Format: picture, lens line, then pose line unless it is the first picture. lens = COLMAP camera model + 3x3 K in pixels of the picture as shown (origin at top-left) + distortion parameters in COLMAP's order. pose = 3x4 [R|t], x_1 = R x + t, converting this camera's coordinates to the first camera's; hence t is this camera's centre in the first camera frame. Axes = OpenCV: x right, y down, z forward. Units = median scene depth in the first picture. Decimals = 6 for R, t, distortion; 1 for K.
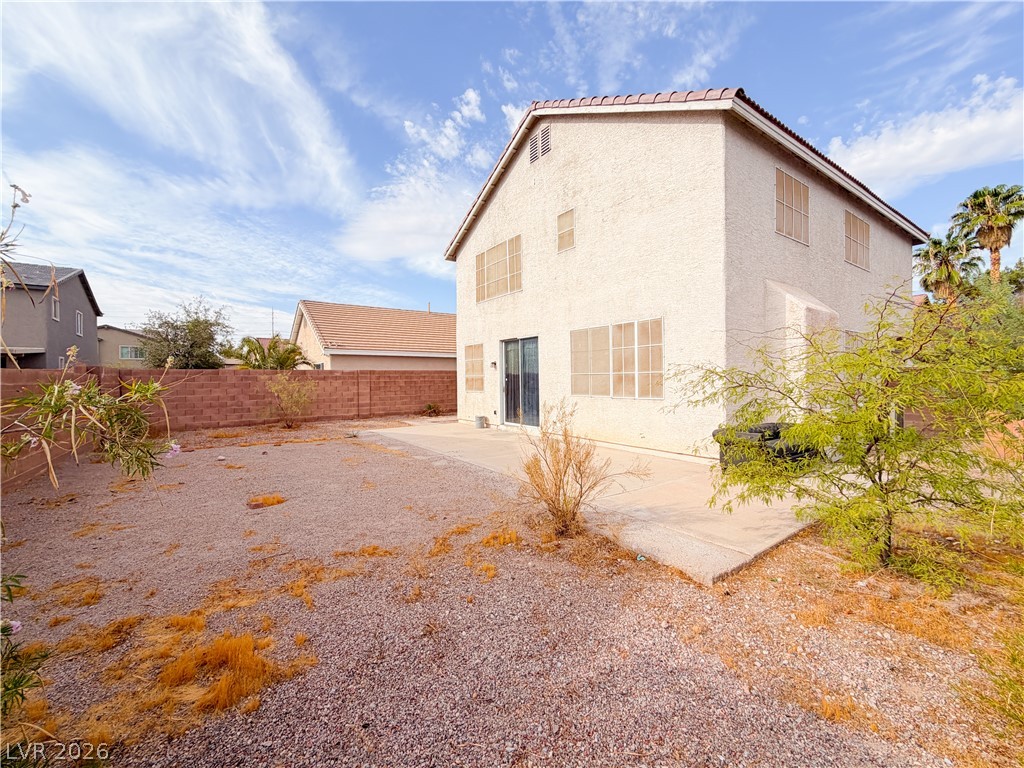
lens RADIAL K [[417.6, 0, 511.9], [0, 417.6, 384.6], [0, 0, 1]] dist [0.000423, 0.000460]
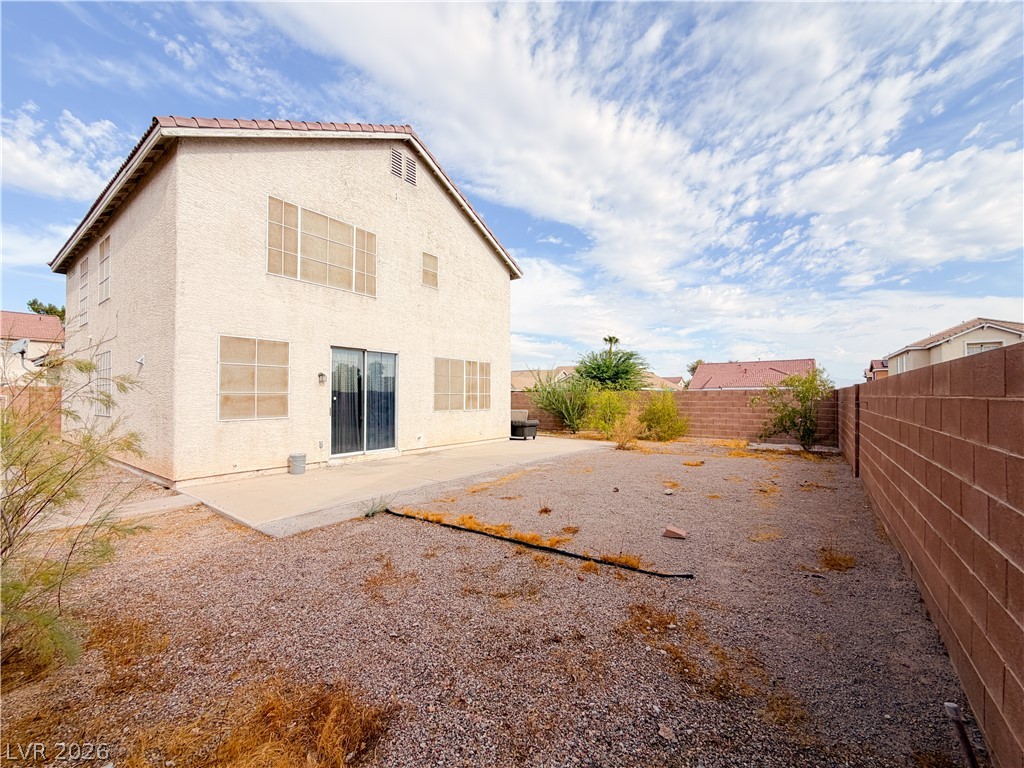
lens RADIAL K [[417.6, 0, 509.8], [0, 417.6, 382.7], [0, 0, 1]] dist [0.000423, 0.000460]
pose [[-0.317280, 0.031958, 0.947793, -0.994963], [0.009480, 0.999489, -0.030528, -0.017144], [-0.948285, -0.000700, -0.317420, 1.114695]]
